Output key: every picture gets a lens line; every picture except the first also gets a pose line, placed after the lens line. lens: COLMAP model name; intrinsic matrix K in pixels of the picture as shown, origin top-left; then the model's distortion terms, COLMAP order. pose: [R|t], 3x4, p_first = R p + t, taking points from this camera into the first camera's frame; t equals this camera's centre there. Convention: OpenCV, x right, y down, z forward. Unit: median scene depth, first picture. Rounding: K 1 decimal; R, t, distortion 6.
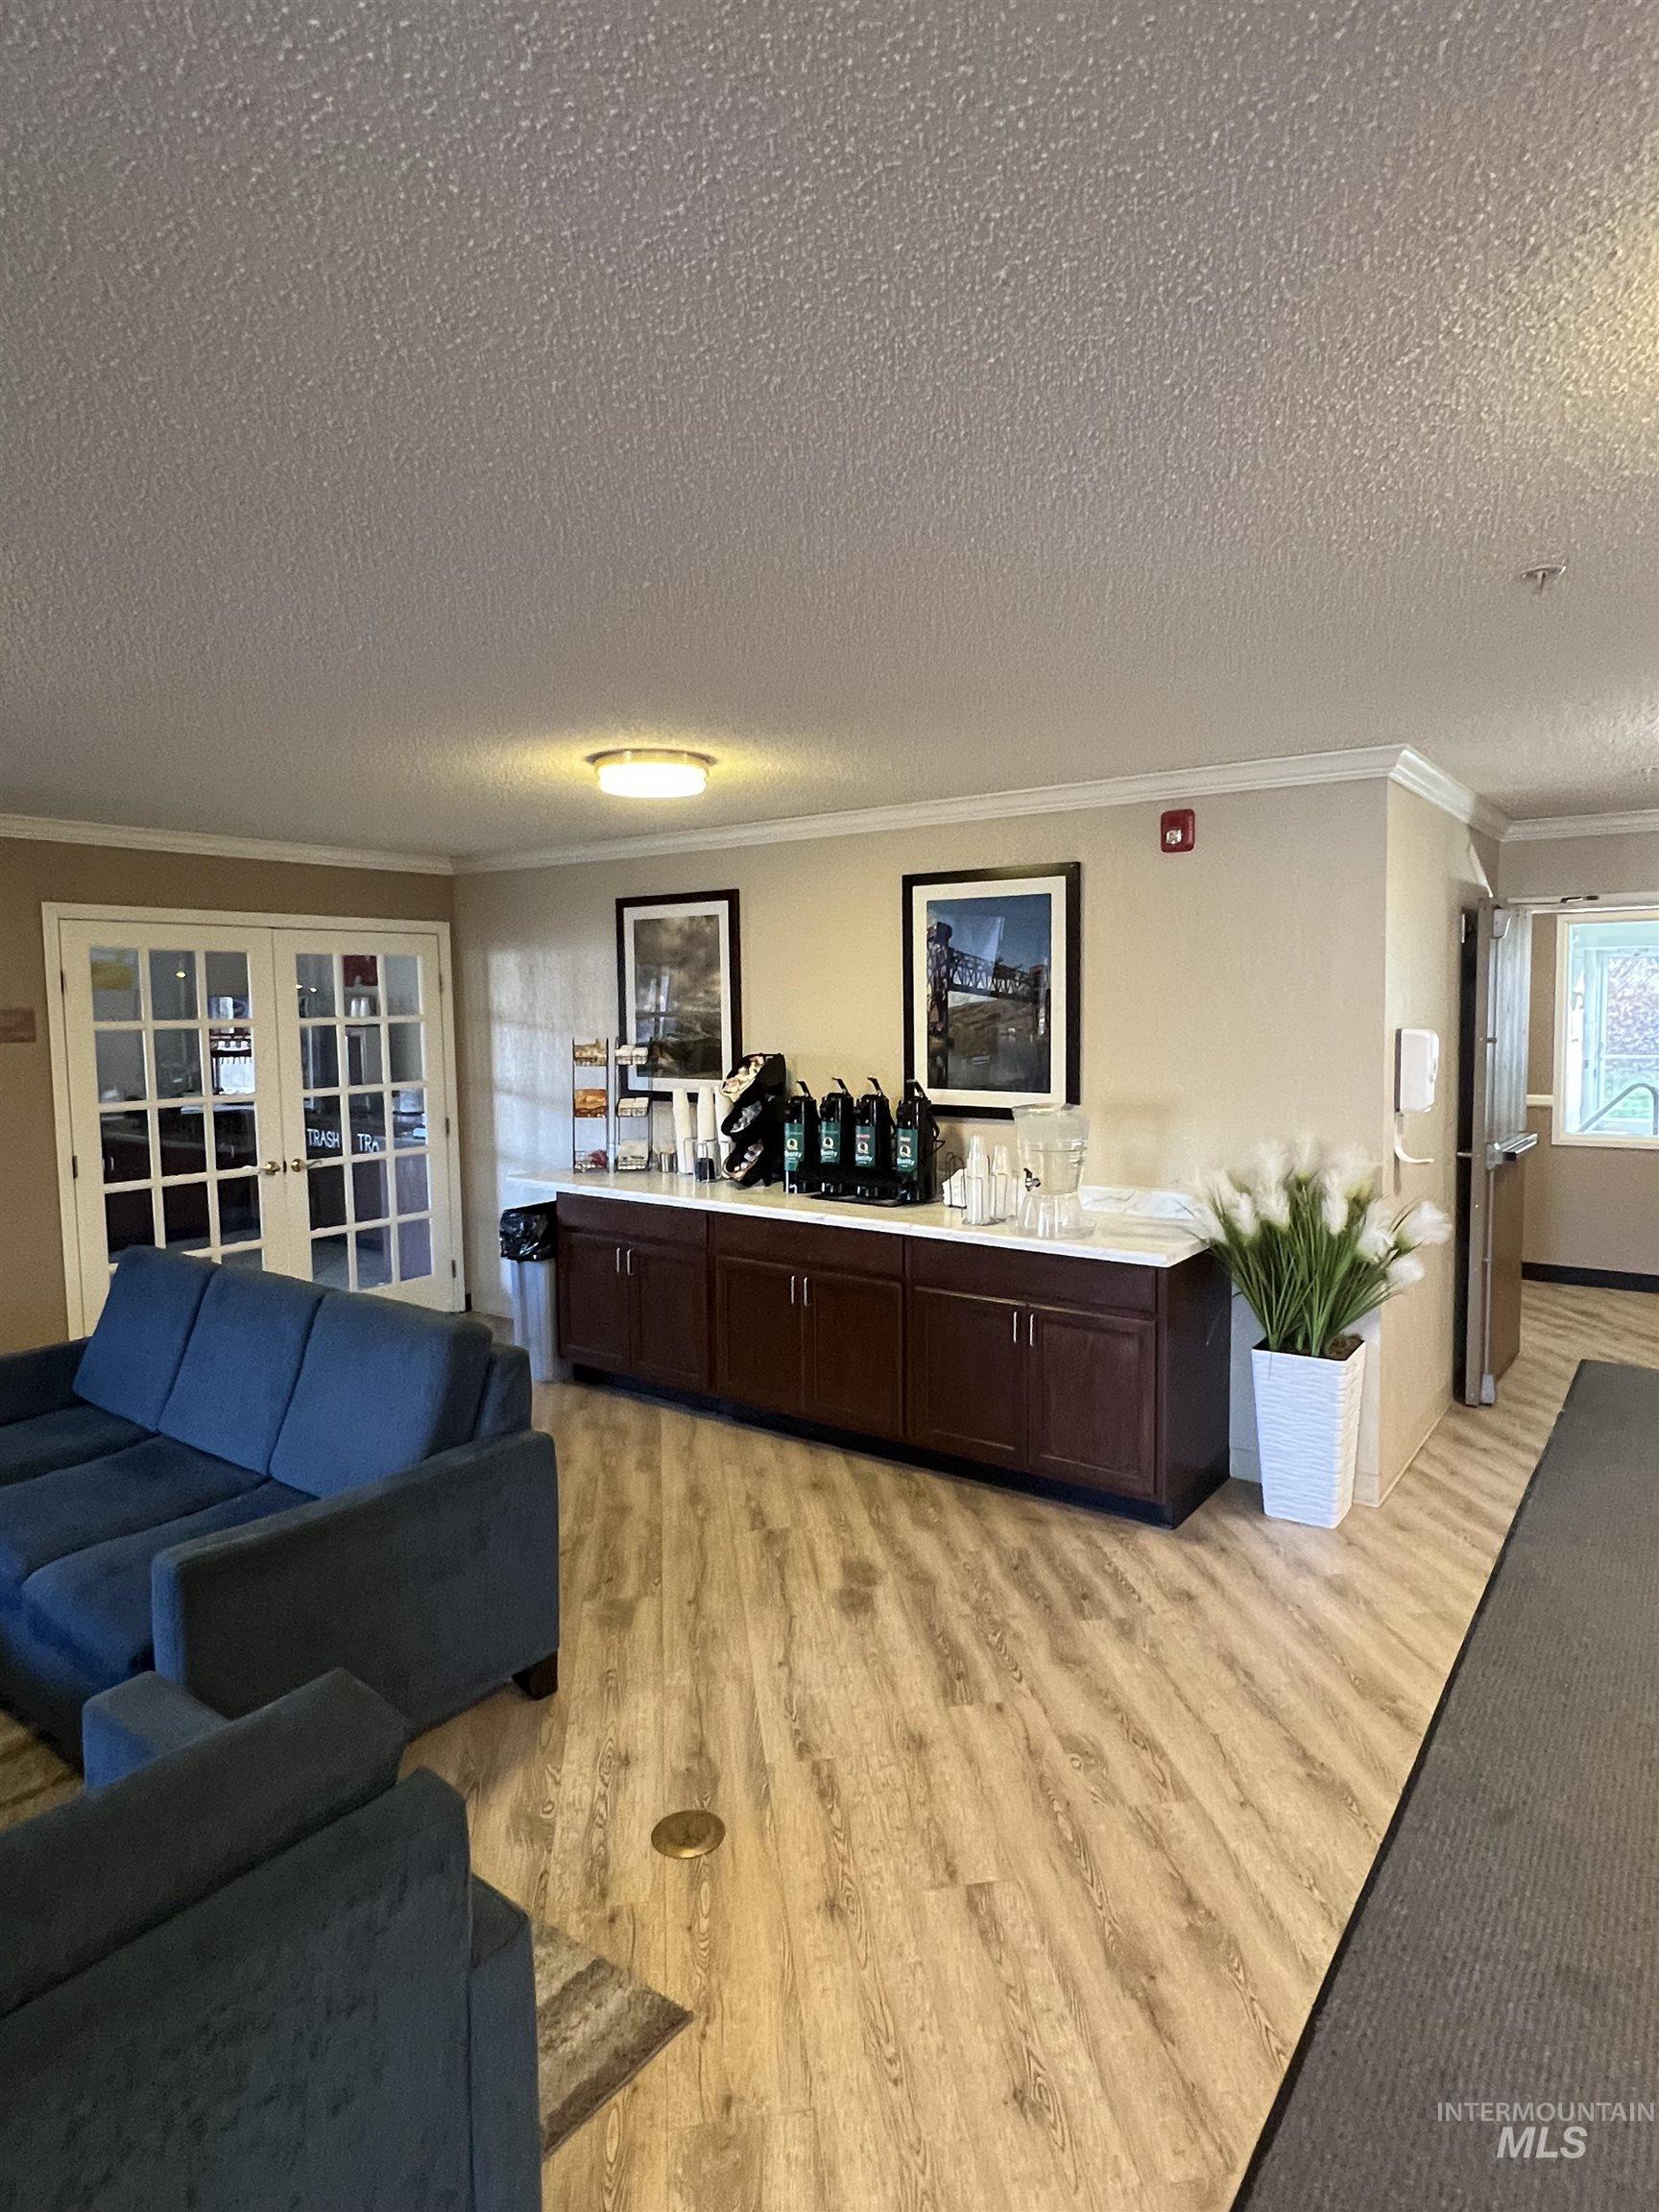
lens RADIAL K [[1237.1, 0, 832.1], [0, 1237.1, 1104.3], [0, 0, 1]] dist [0.000475, 0.000476]
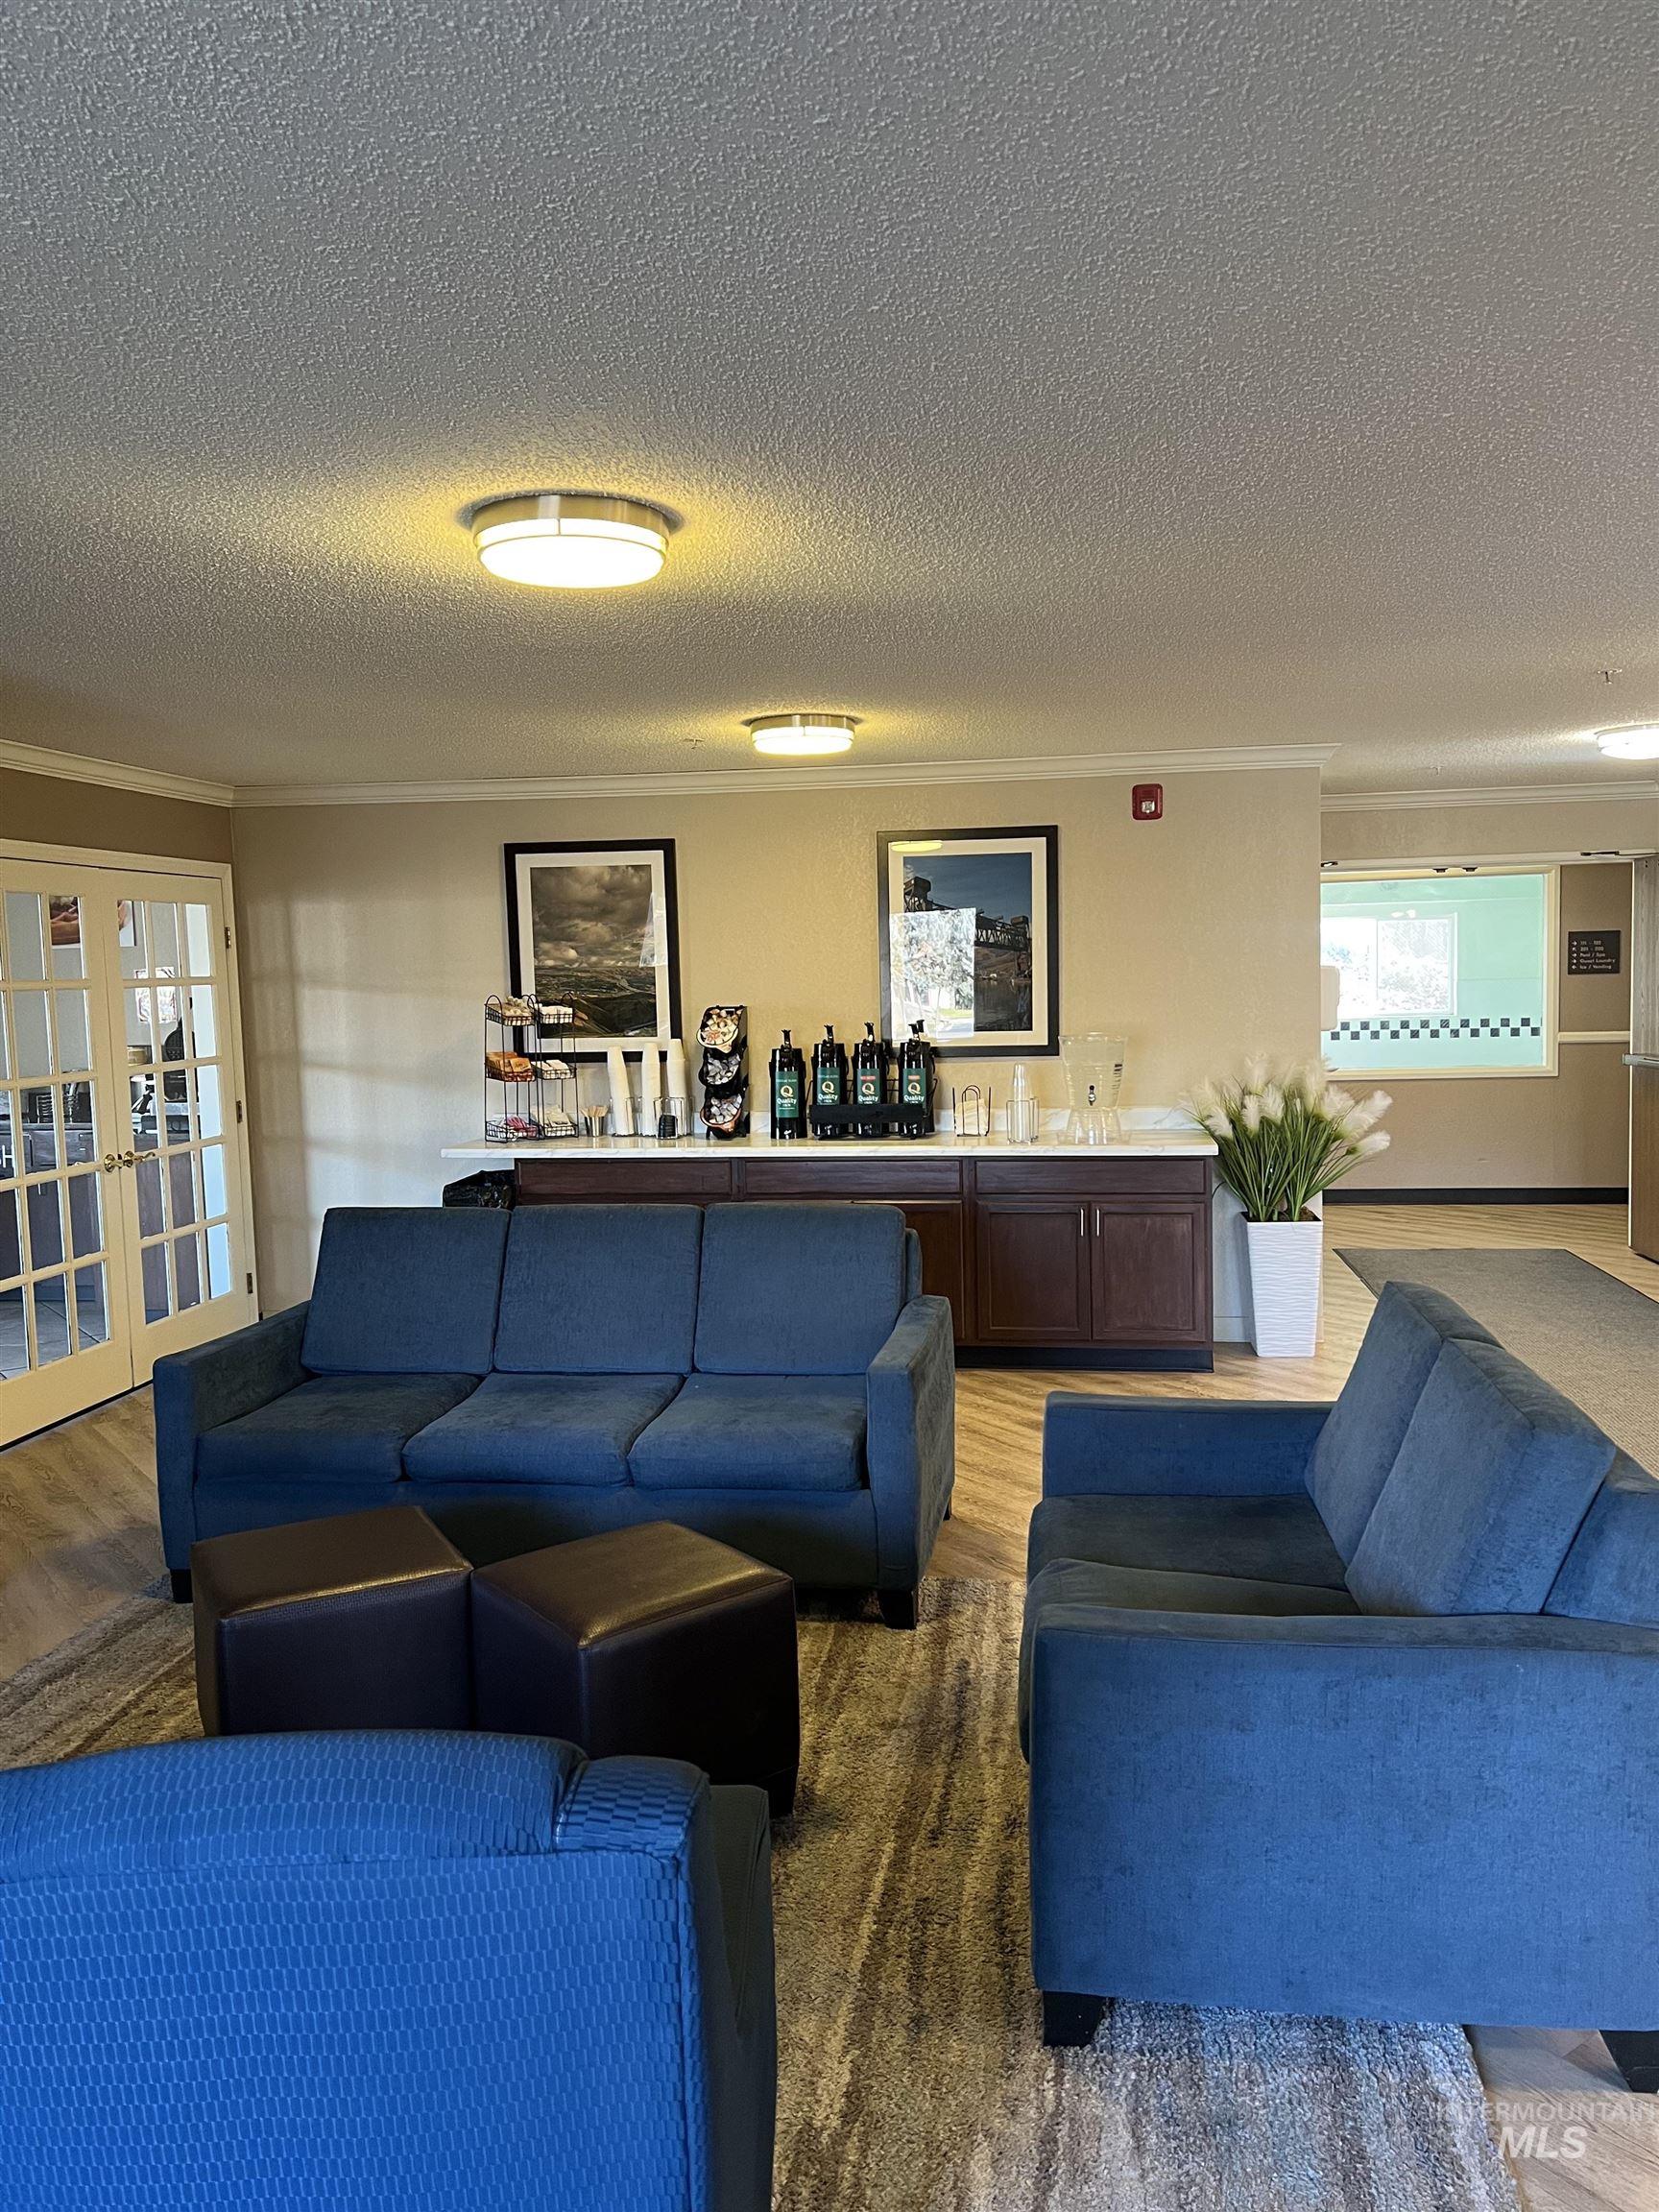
lens RADIAL K [[1676.3, 0, 827.3], [0, 1676.3, 1106.2], [0, 0, 1]] dist [0.093786, -0.000276]
pose [[0.885449, -0.048488, 0.462201, -0.591018], [0.052870, 0.998595, 0.003474, 0.038126], [-0.461720, 0.021361, 0.886769, -0.226639]]
